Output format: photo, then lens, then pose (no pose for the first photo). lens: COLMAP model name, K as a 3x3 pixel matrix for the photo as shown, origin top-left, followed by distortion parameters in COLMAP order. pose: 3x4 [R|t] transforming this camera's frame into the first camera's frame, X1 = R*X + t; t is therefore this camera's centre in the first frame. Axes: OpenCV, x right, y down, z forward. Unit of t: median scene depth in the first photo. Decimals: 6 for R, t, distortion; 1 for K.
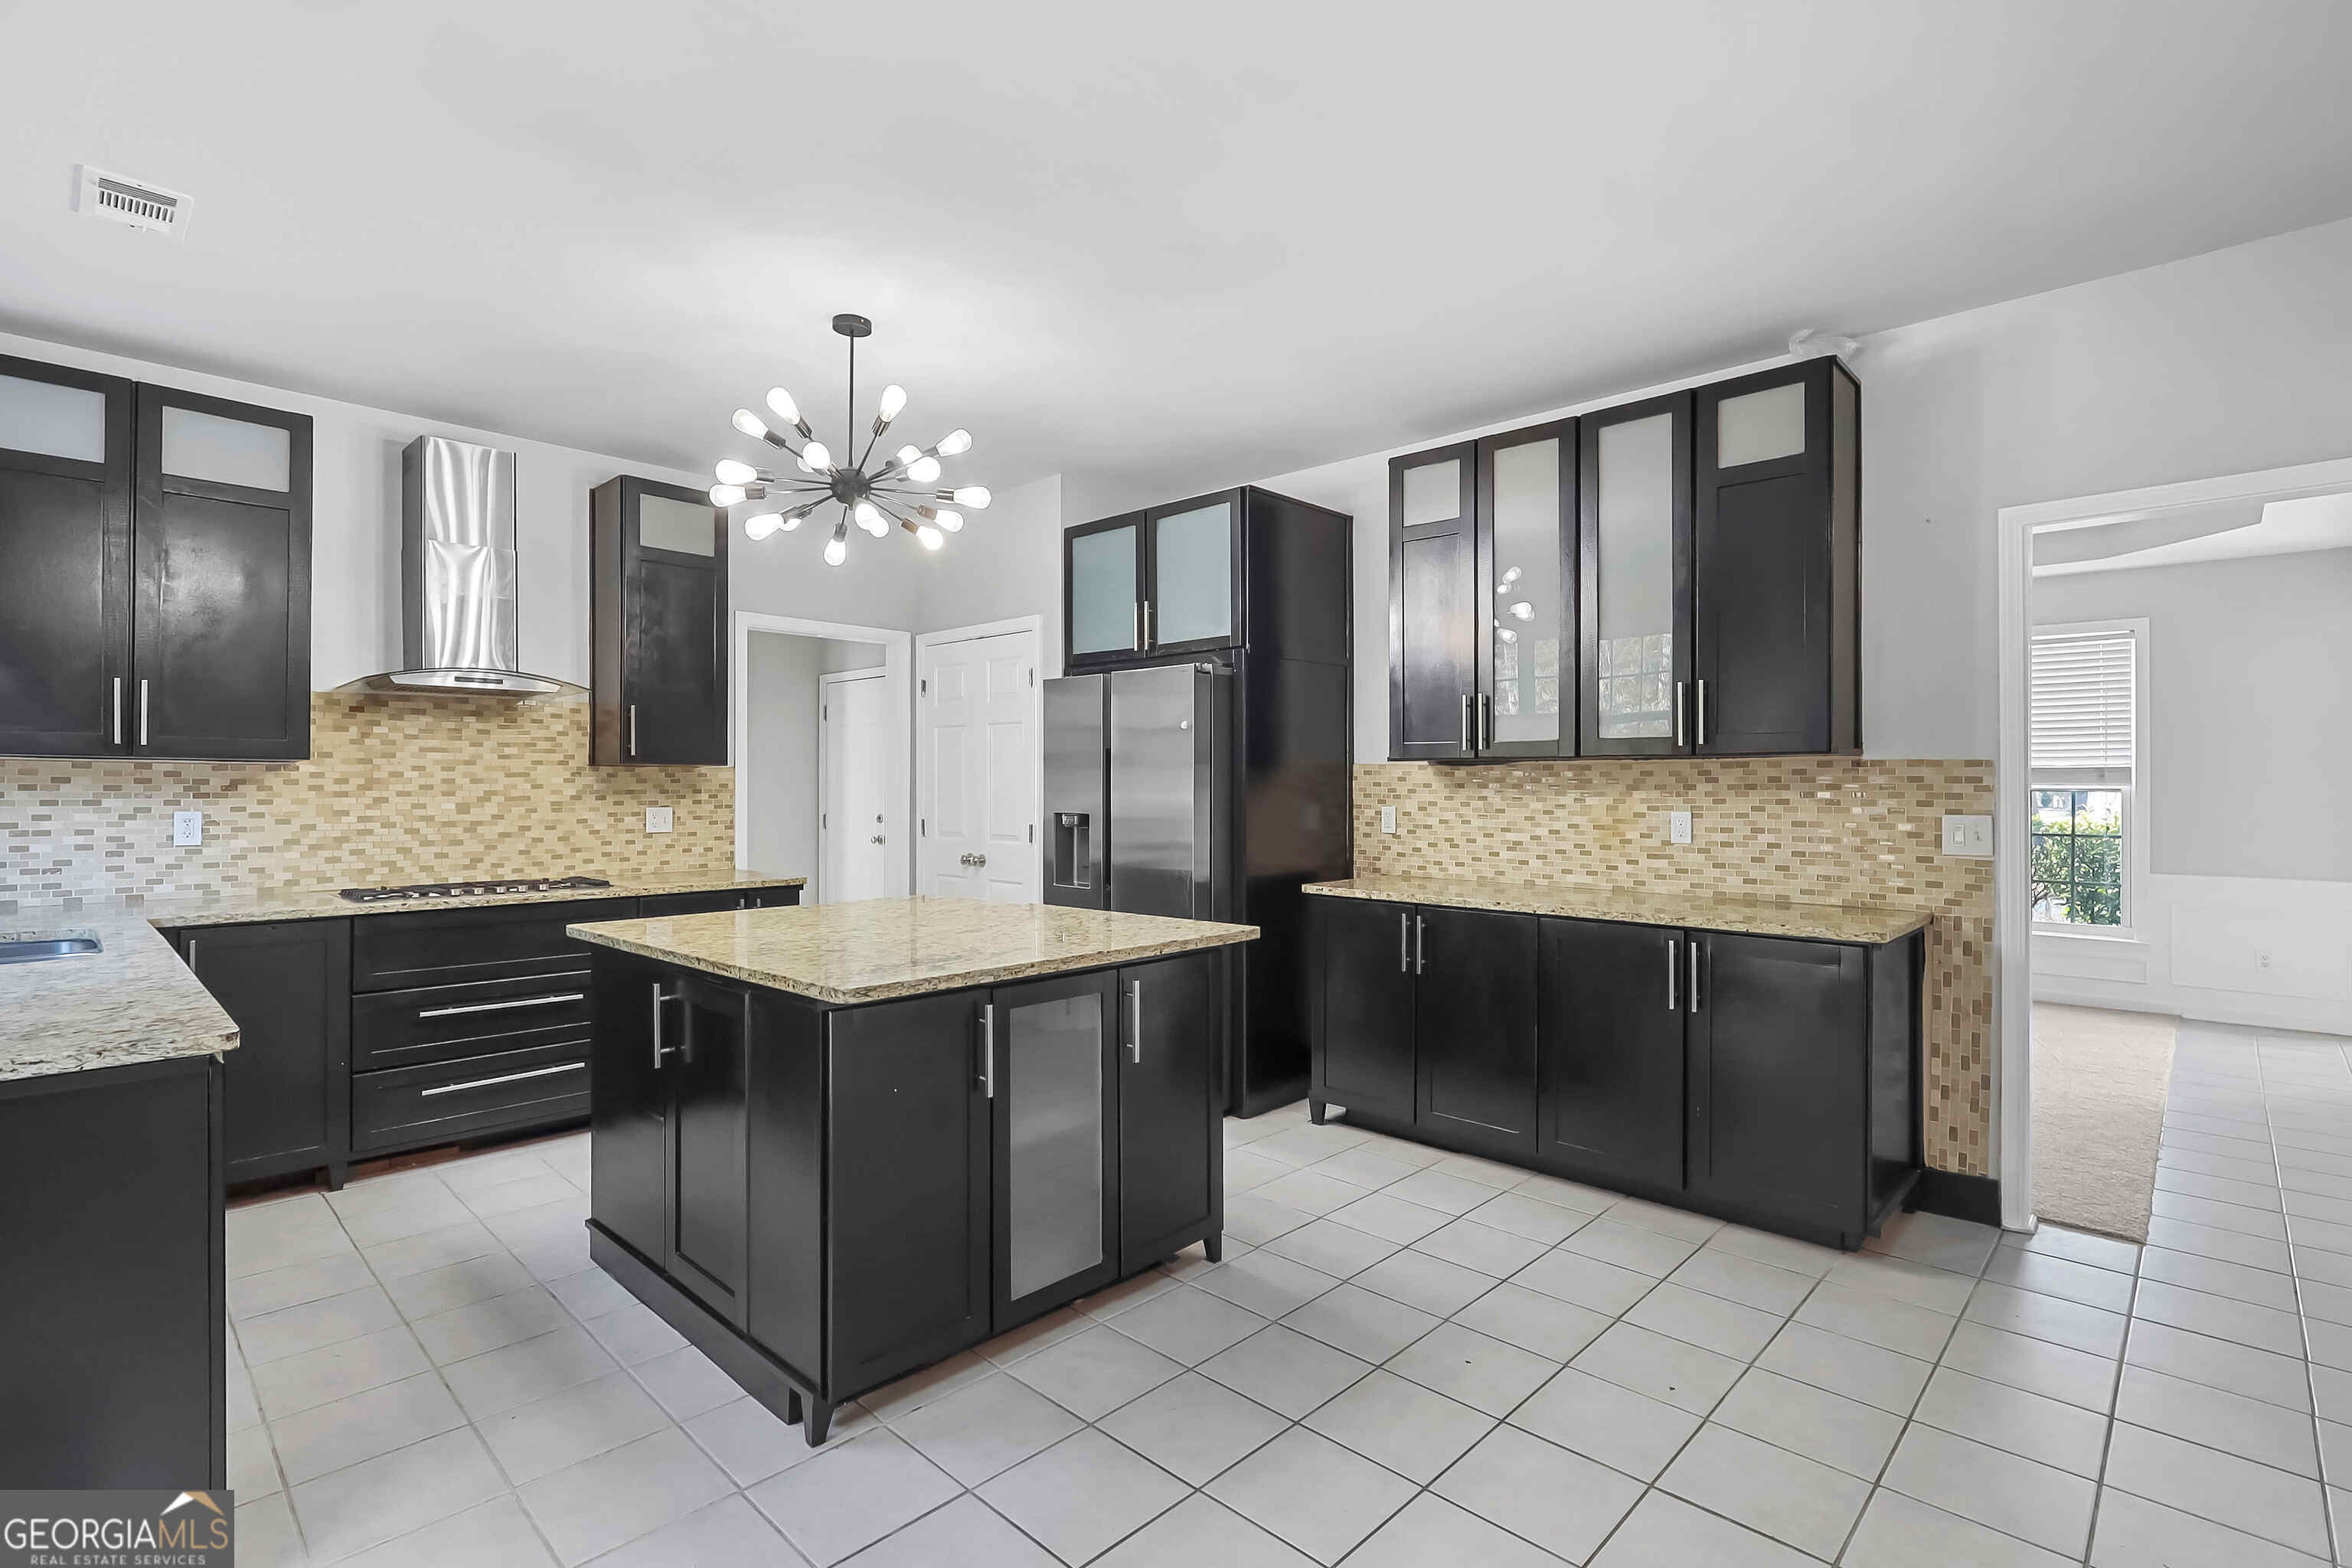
lens RADIAL K [[1102.9, 0, 1163.9], [0, 1102.9, 784.9], [0, 0, 1]] dist [-0.006876, 0.002819]
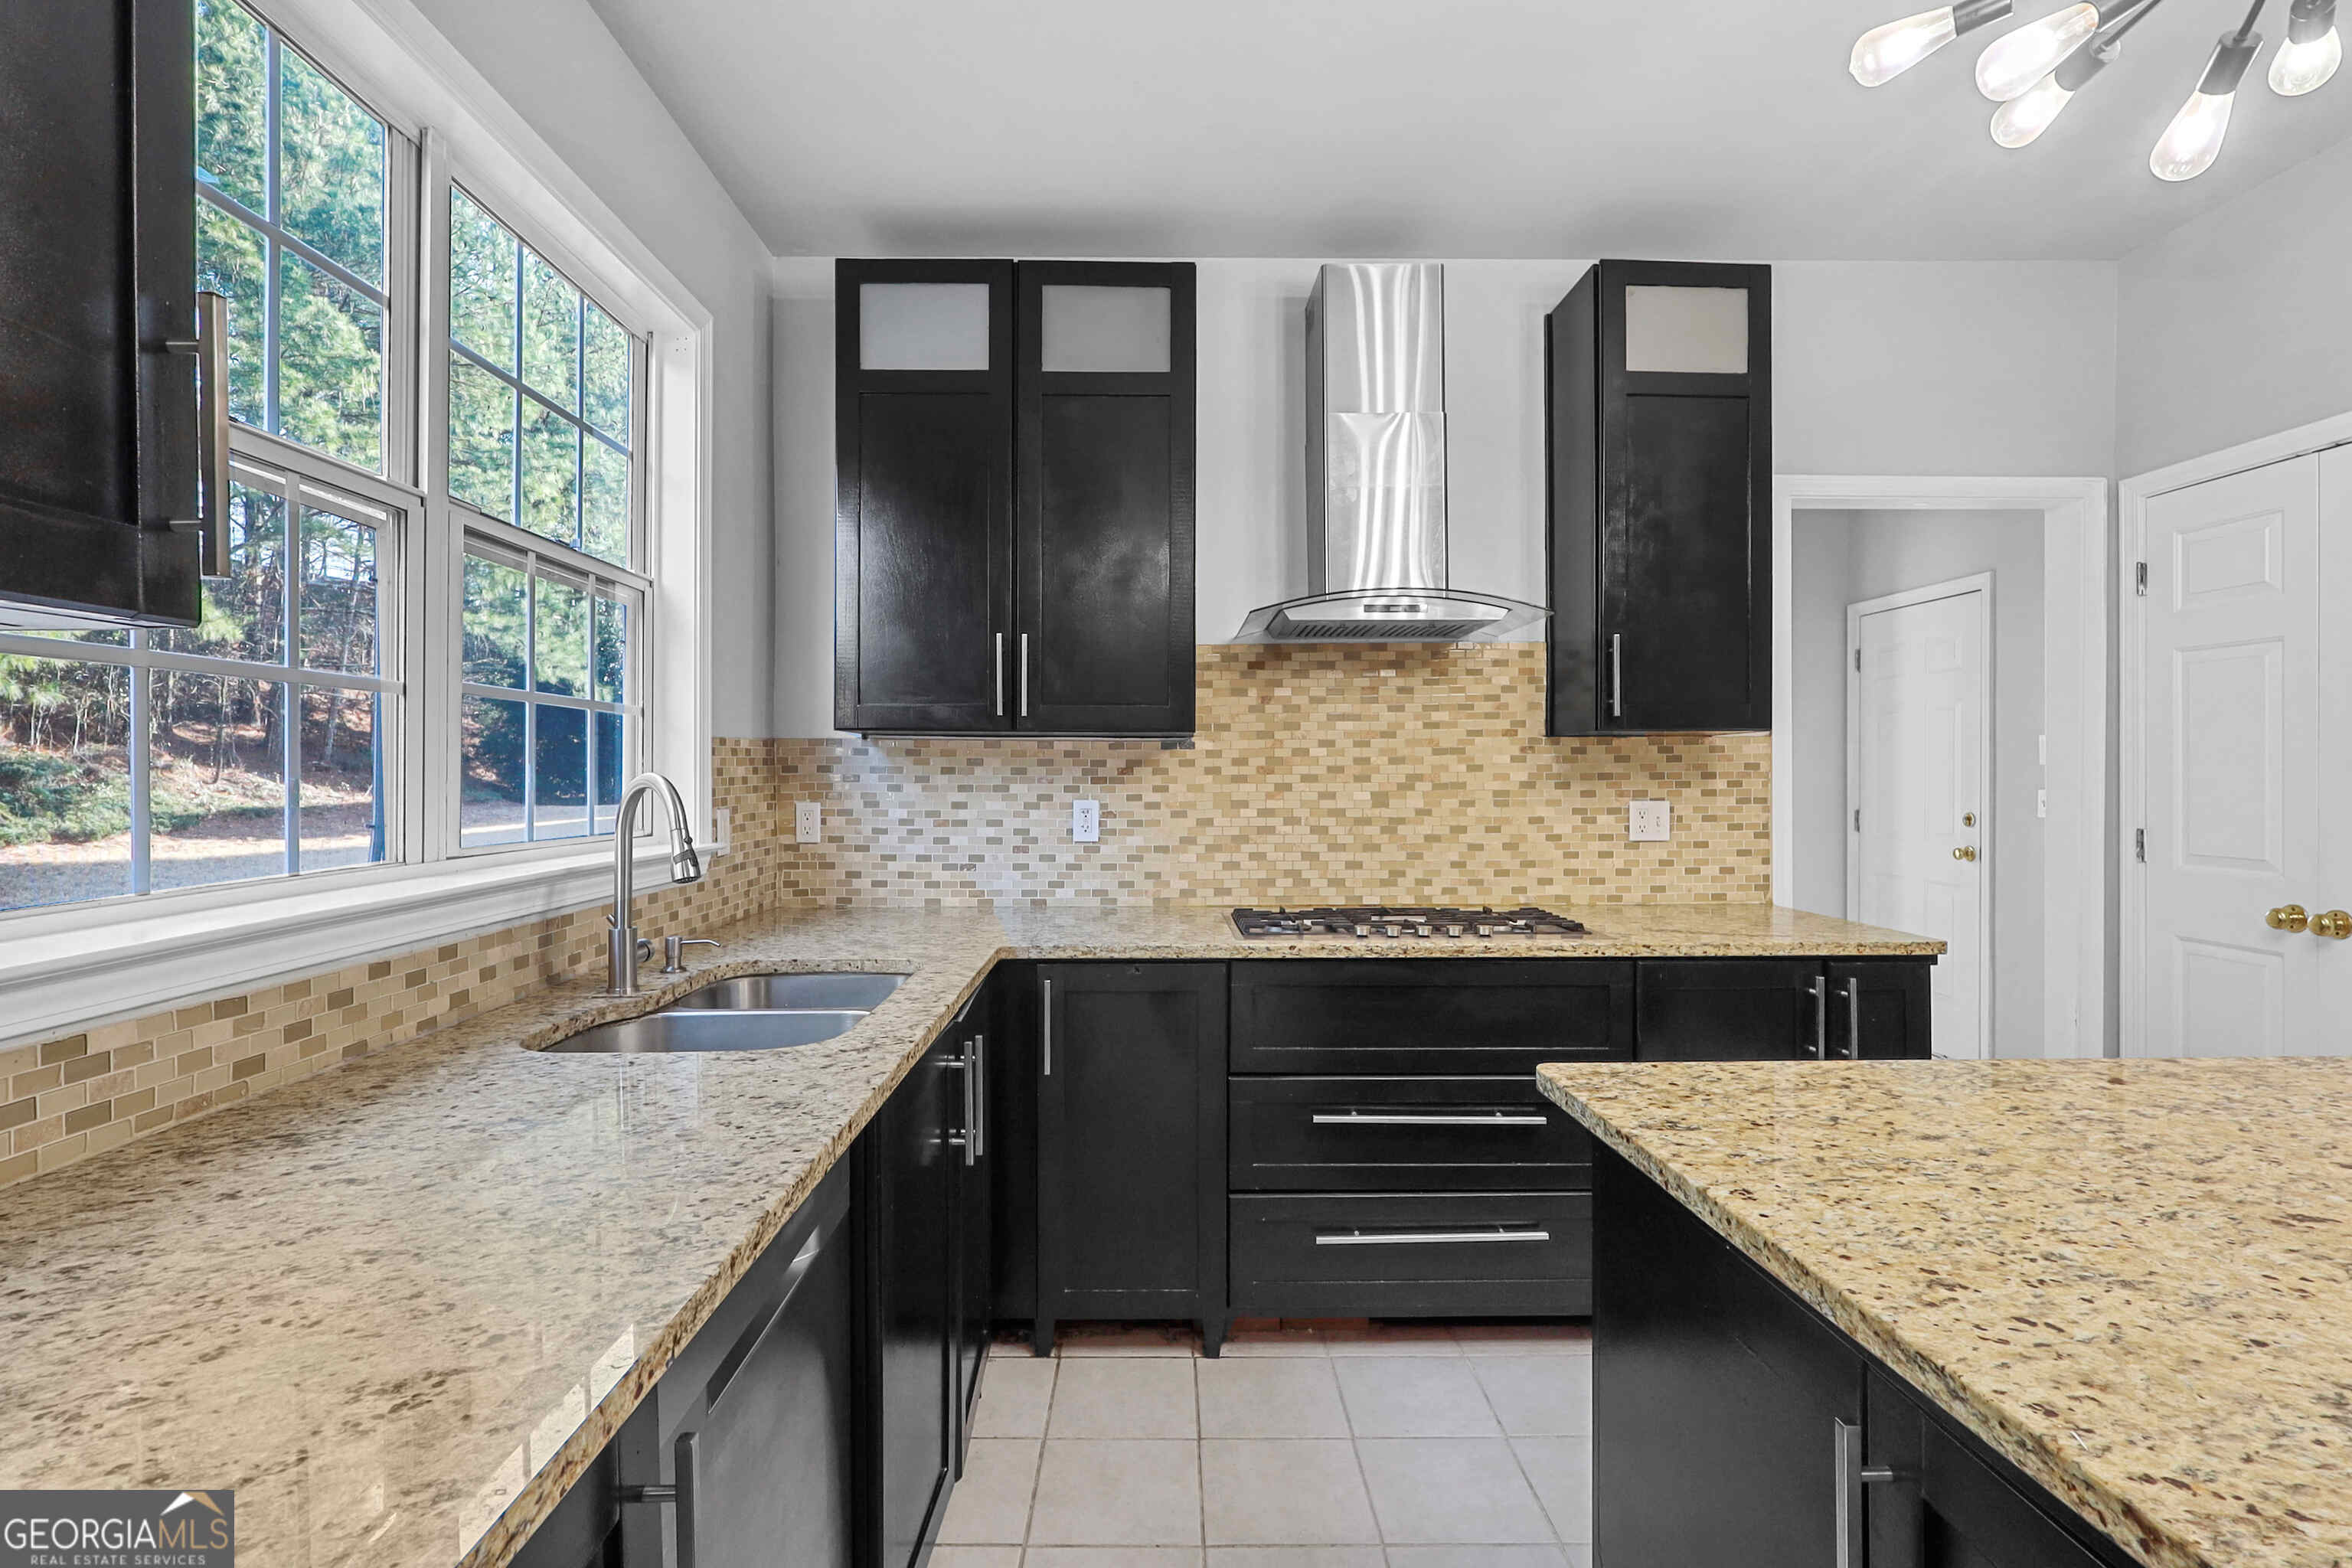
lens RADIAL K [[1102.9, 0, 1164.2], [0, 1102.9, 777.3], [0, 0, 1]] dist [-0.006876, 0.002819]
pose [[0.704348, 0.000898, -0.709854, -0.237952], [0.003696, 0.999981, 0.004932, 0.003170], [0.709845, -0.006097, 0.704332, 0.413460]]
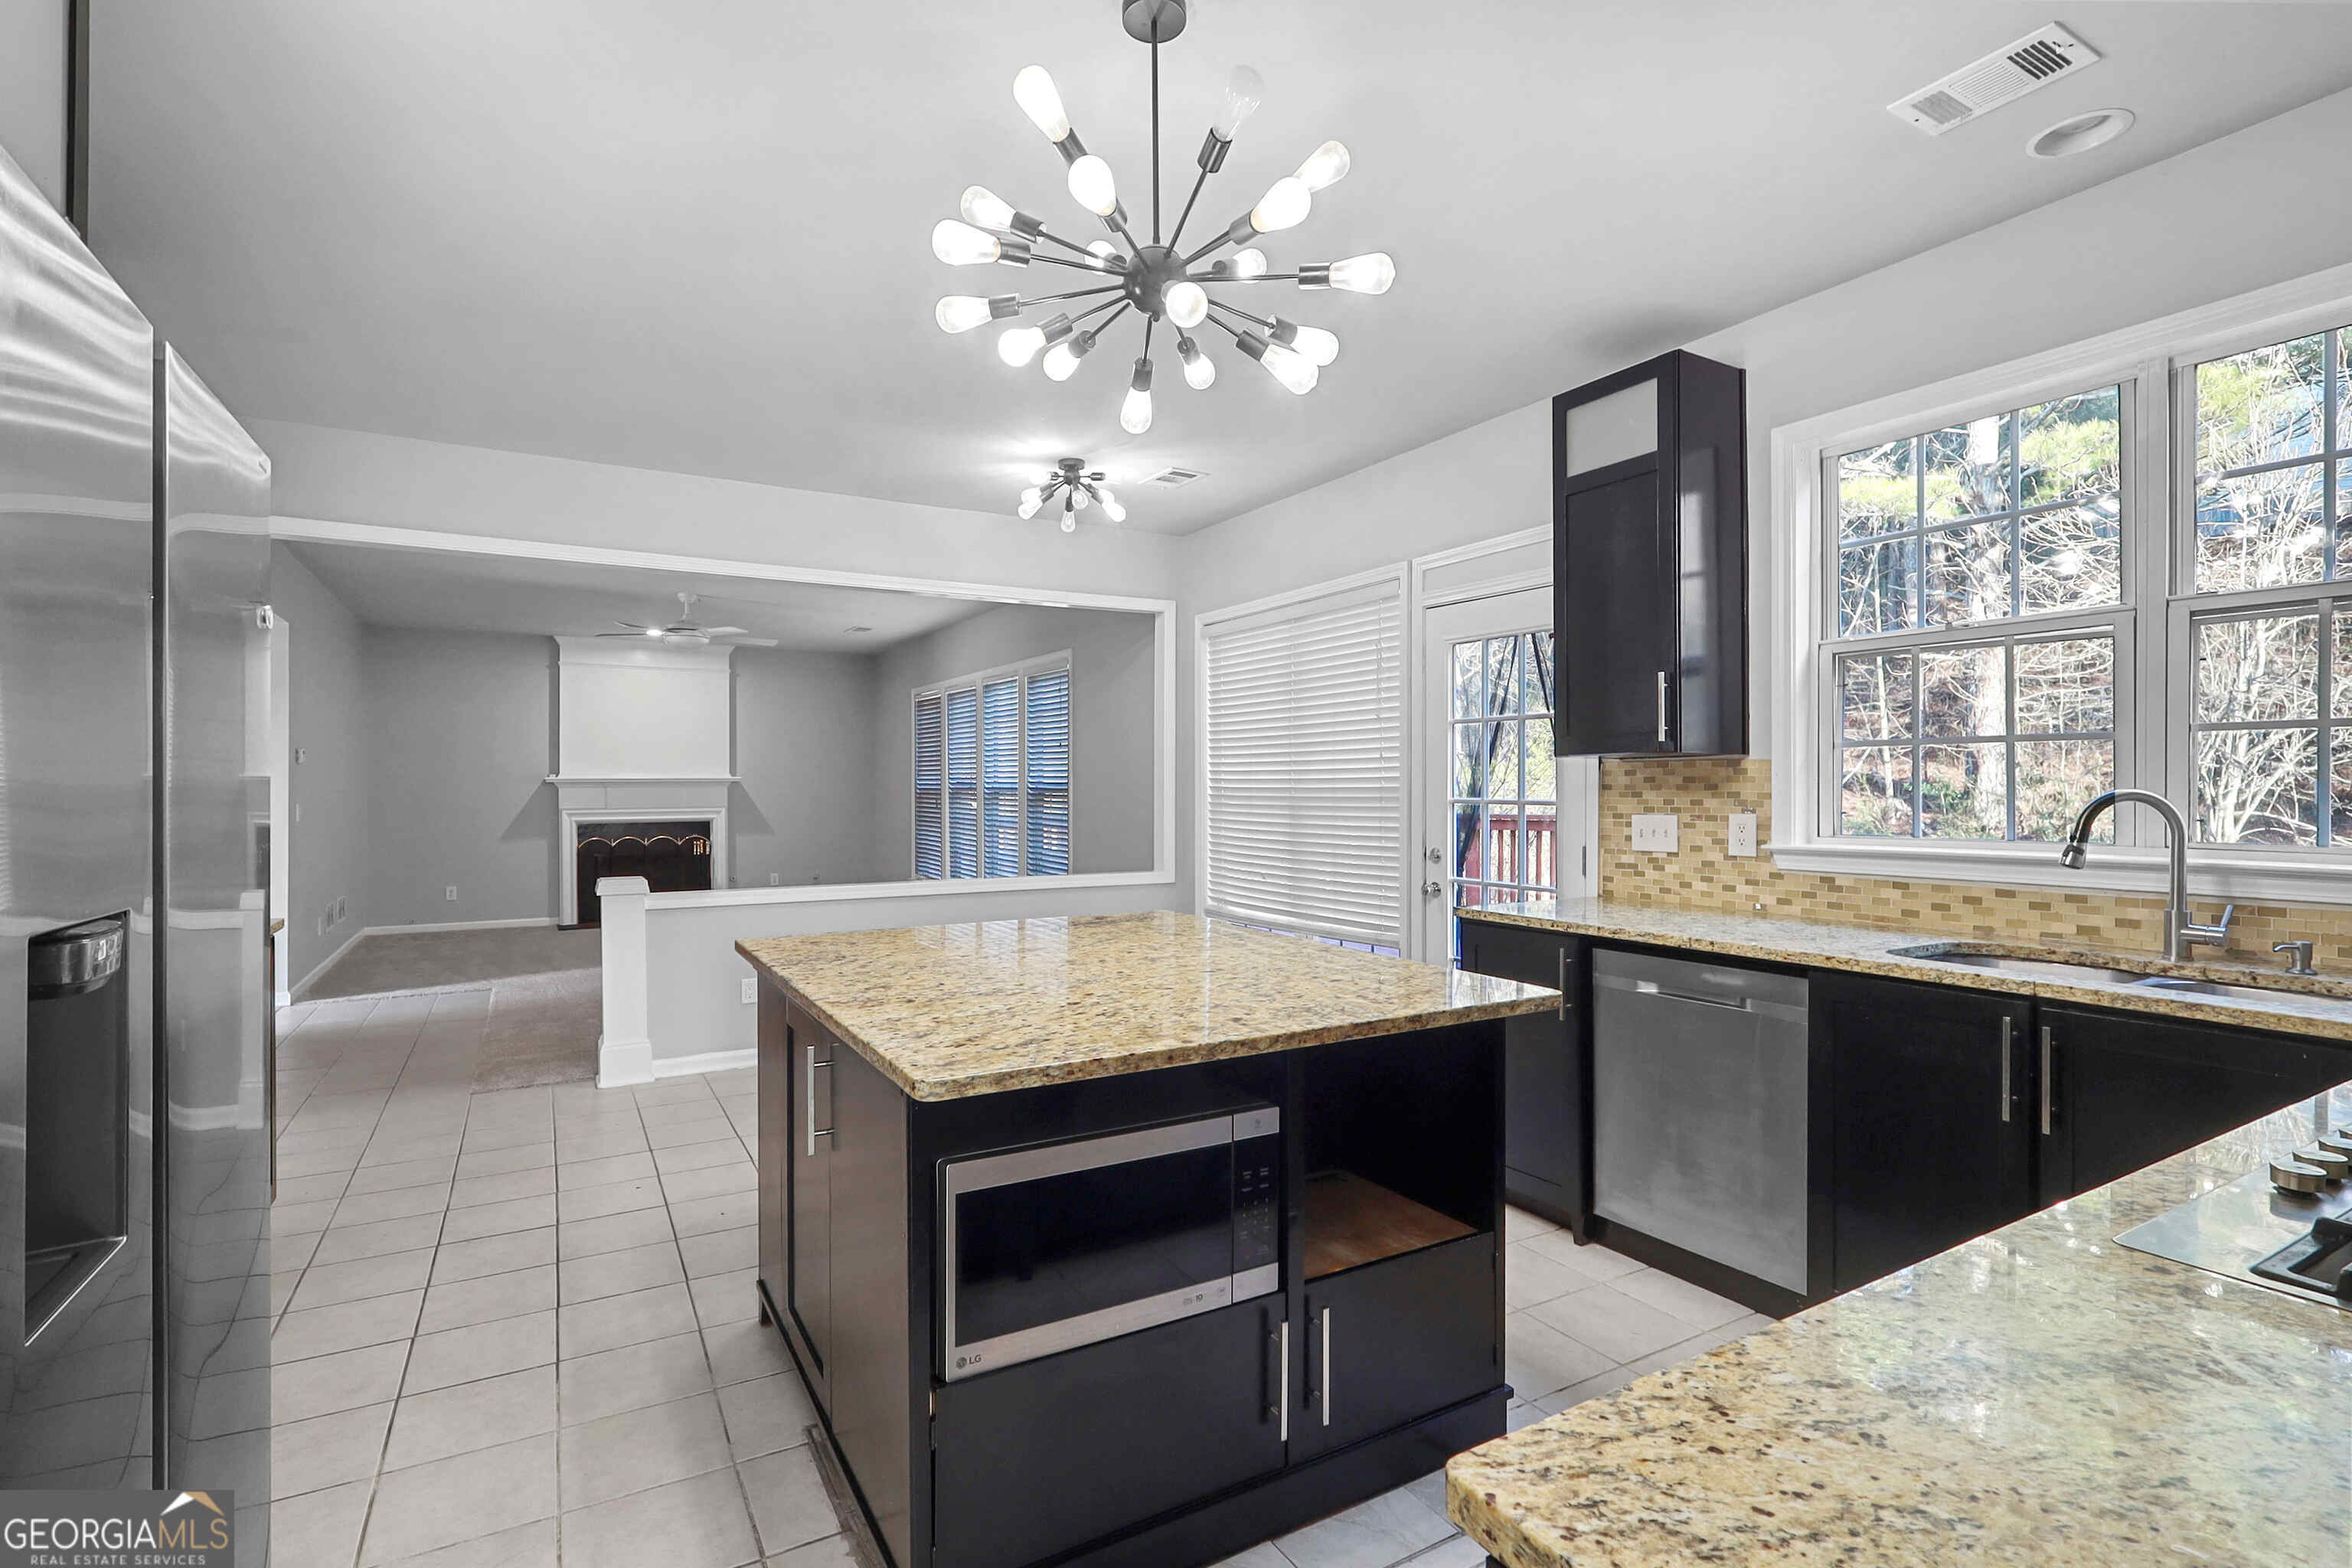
lens RADIAL K [[1102.9, 0, 1152.3], [0, 1102.9, 791.8], [0, 0, 1]] dist [-0.006876, 0.002819]
pose [[-0.960158, 0.000839, 0.279458, -0.357443], [0.001920, 0.999992, 0.003594, 0.001466], [-0.279453, 0.003987, -0.960151, 1.249632]]
